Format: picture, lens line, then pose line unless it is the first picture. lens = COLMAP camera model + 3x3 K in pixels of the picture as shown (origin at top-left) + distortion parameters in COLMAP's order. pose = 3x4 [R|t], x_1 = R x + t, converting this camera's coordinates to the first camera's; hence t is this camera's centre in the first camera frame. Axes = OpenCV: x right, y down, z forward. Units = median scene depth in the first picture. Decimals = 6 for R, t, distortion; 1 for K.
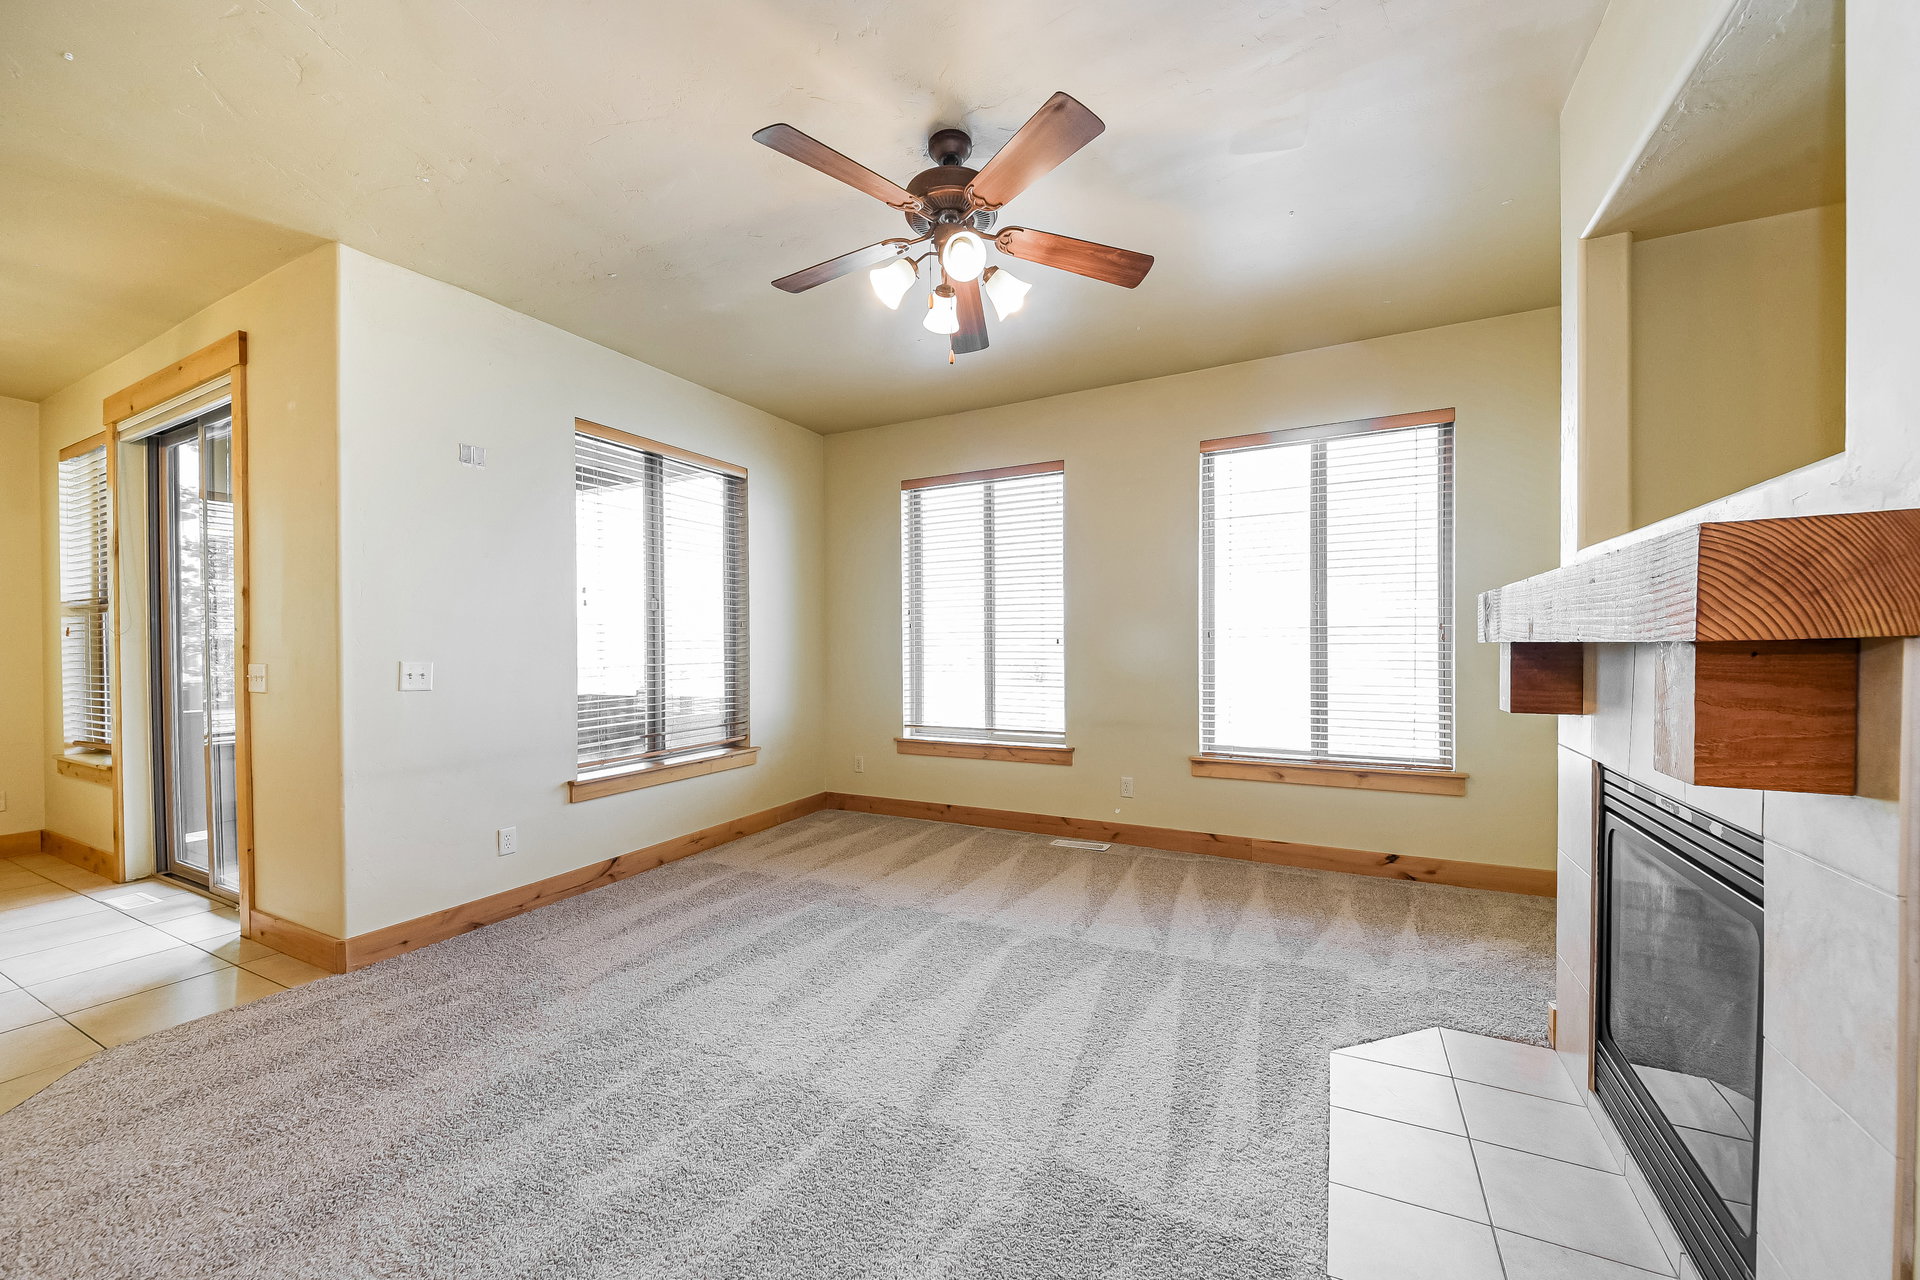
lens RADIAL K [[739.9, 0, 960.4], [0, 739.9, 648.6], [0, 0, 1]] dist [0.093609, -0.000031]
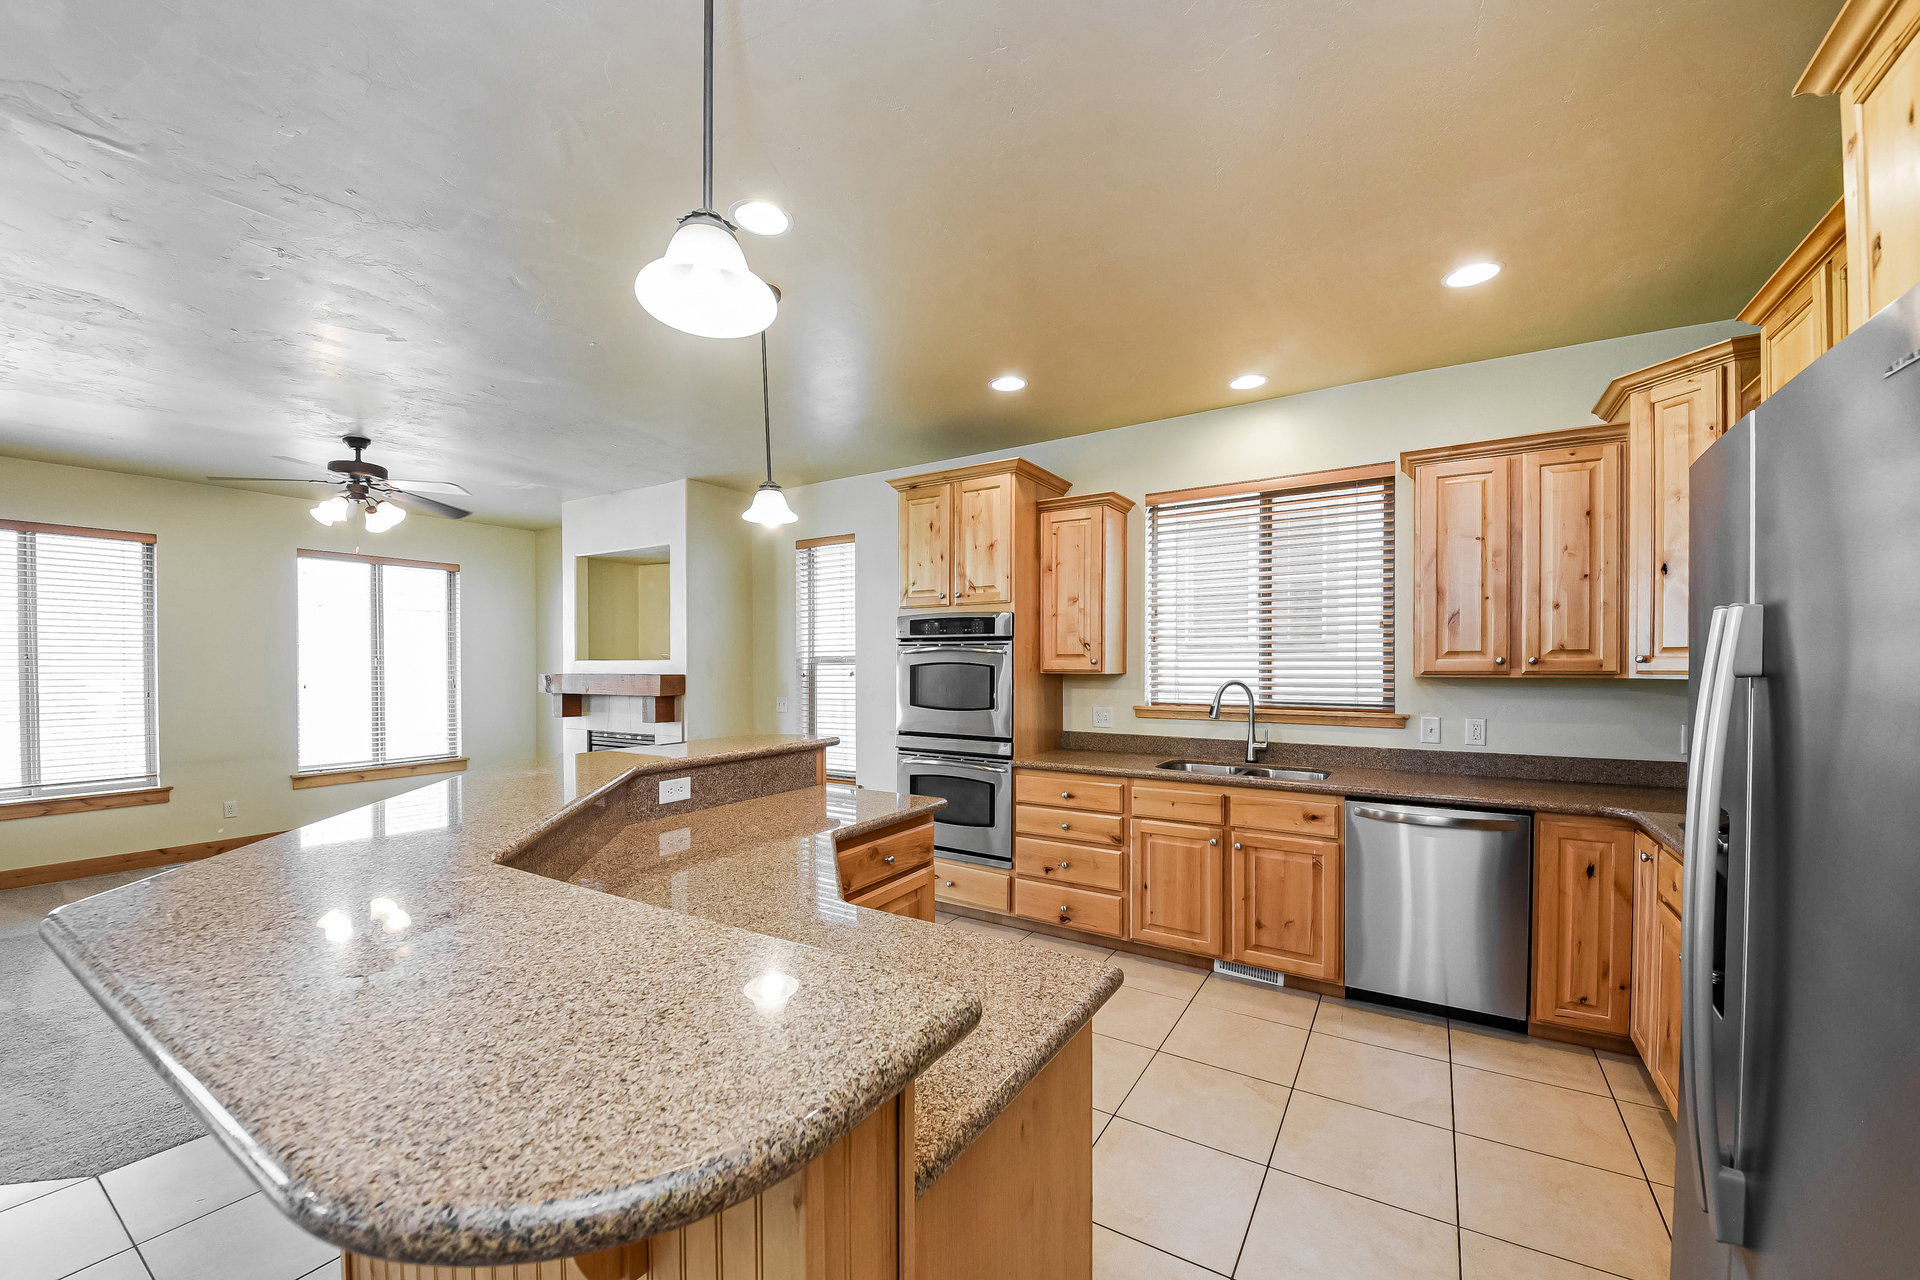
lens RADIAL K [[753.9, 0, 953.4], [0, 753.9, 669.5], [0, 0, 1]] dist [-0.000173, -0.008554]
pose [[0.092944, 0.001126, 0.995671, -0.989757], [0.009908, 0.999949, -0.002056, -0.038125], [-0.995622, 0.010056, 0.092929, -0.360960]]
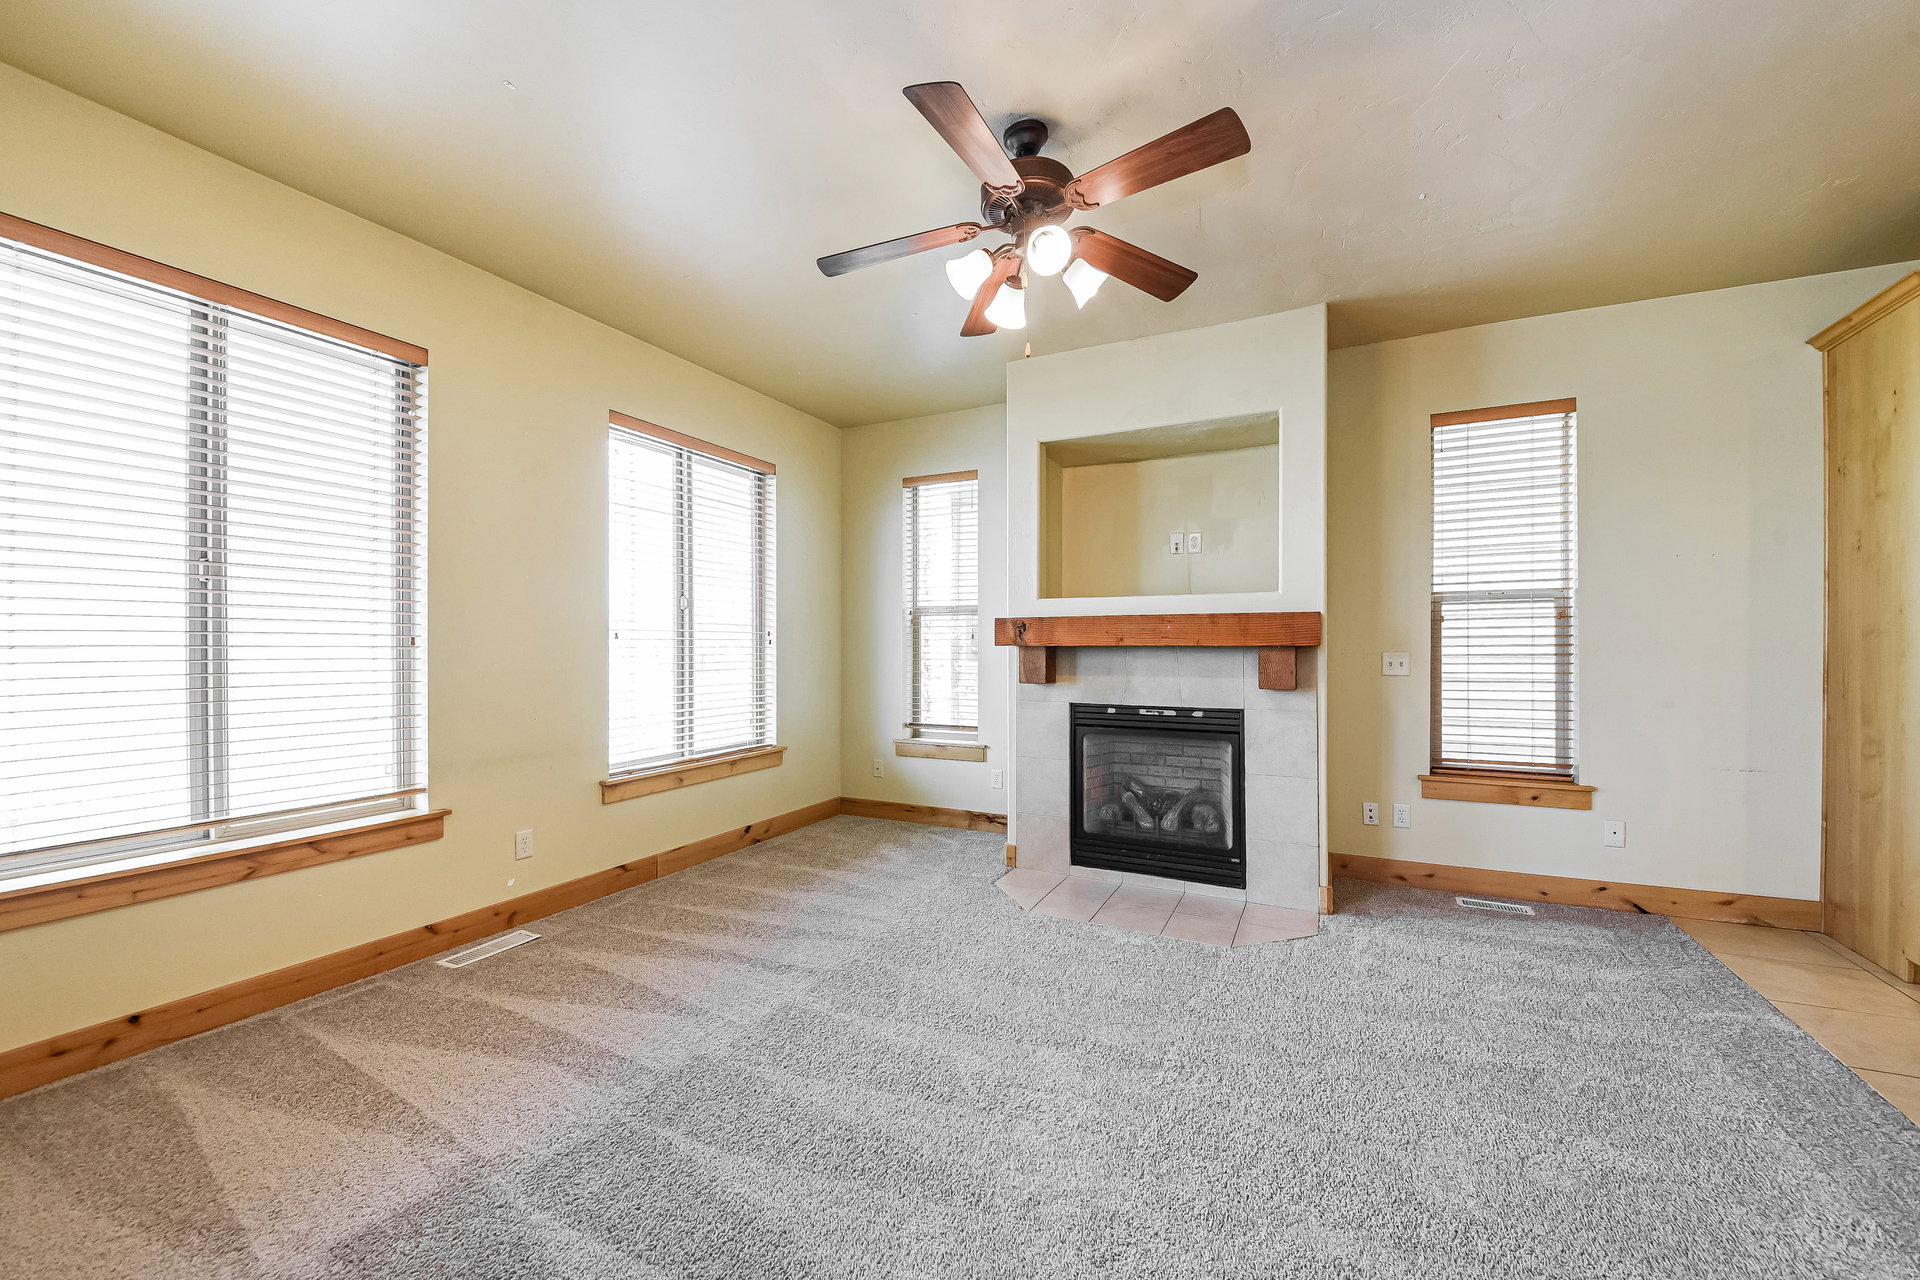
lens RADIAL K [[753.6, 0, 961.6], [0, 753.6, 647.3], [0, 0, 1]] dist [-0.000522, -0.005460]
pose [[-0.013798, 0.006409, 0.999884, -0.552400], [0.008295, 0.999946, -0.006295, 0.003031], [-0.999870, 0.008207, -0.013851, 0.627654]]
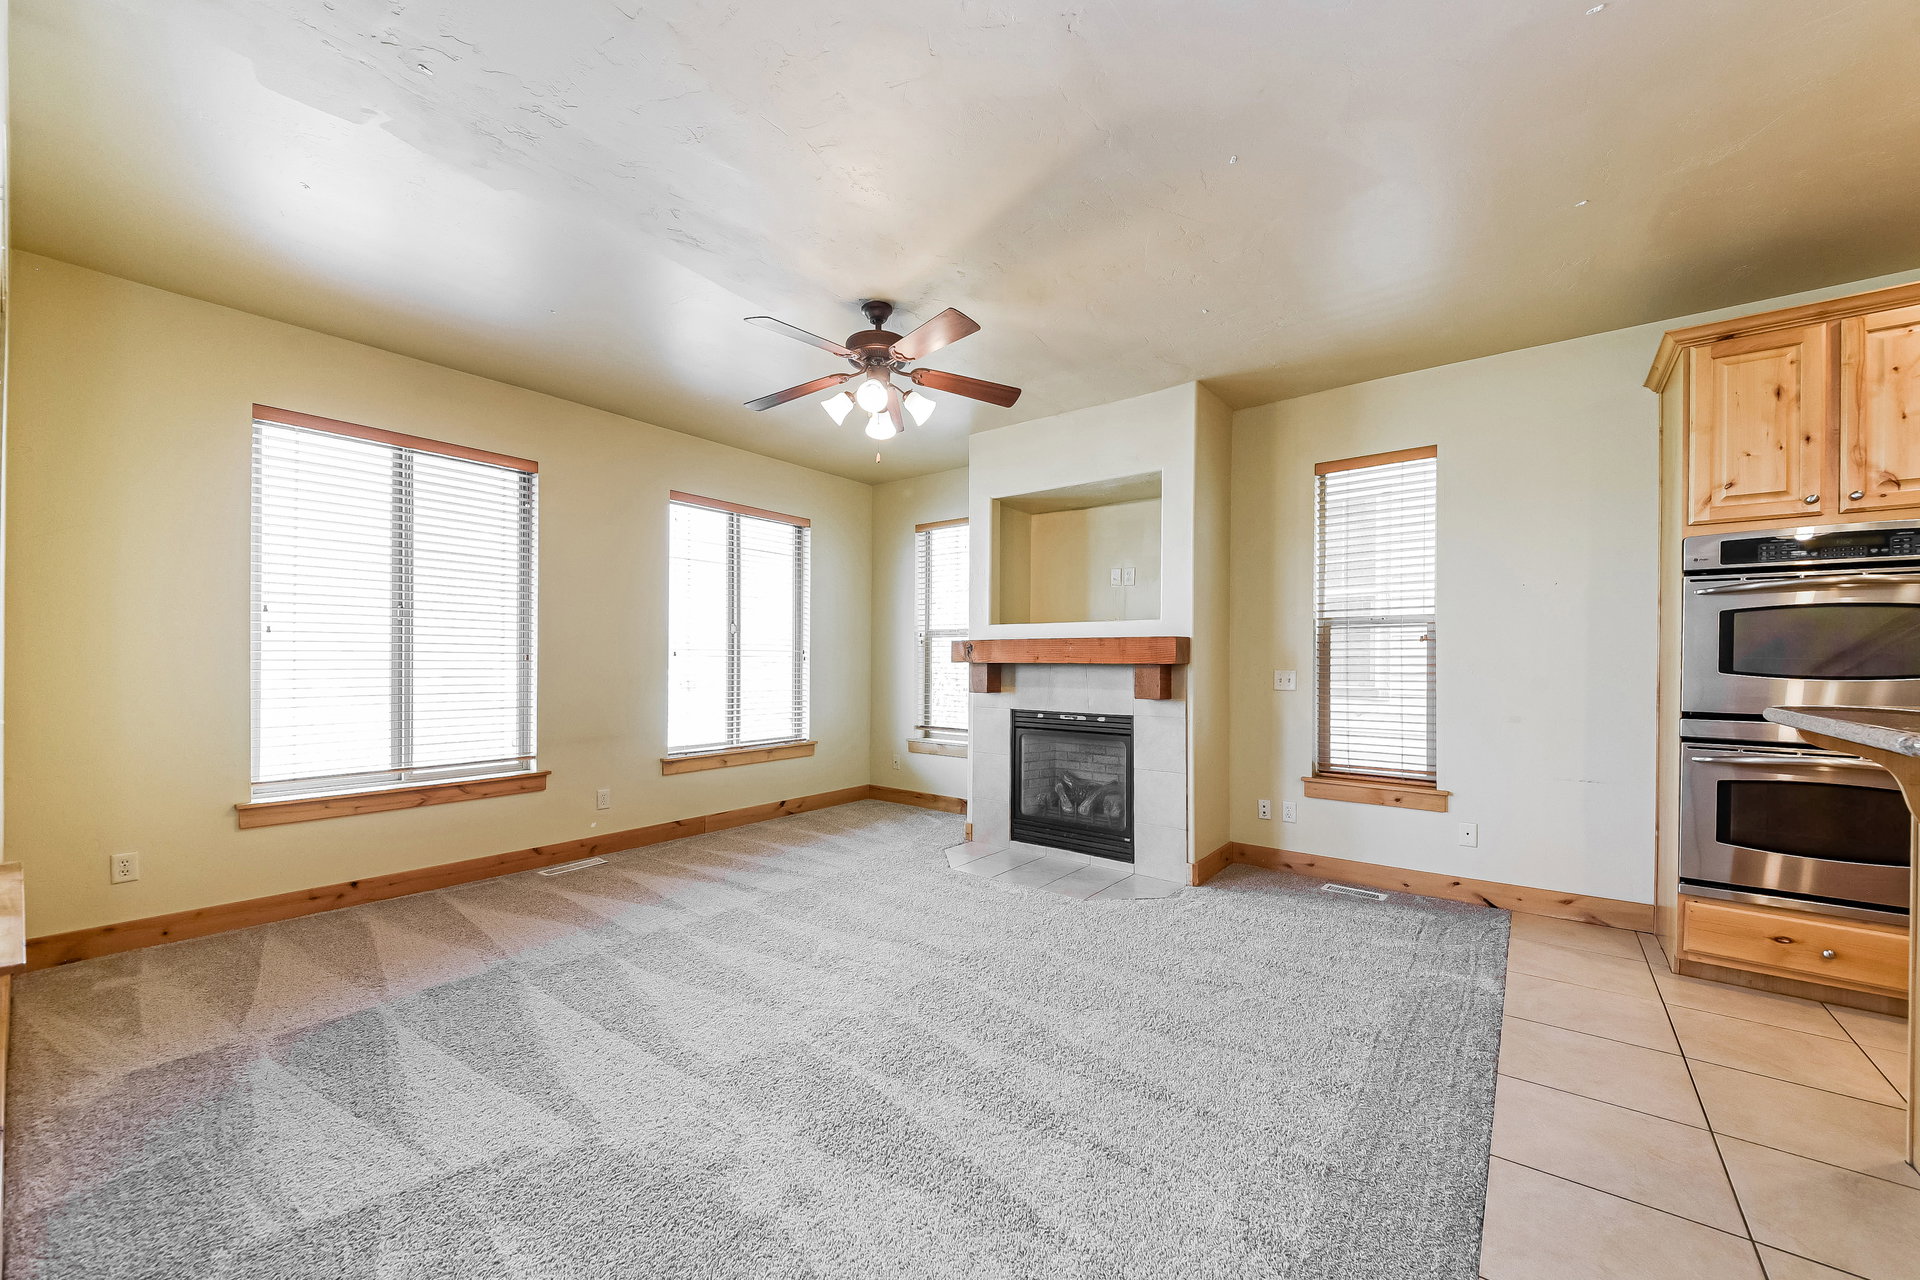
lens RADIAL K [[736.3, 0, 962.4], [0, 736.3, 656.9], [0, 0, 1]] dist [0.017427, -0.000098]
pose [[0.187095, 0.015005, 0.982227, -0.747661], [0.000896, 0.999880, -0.015446, 0.004675], [-0.982341, 0.003770, 0.187059, 0.340615]]
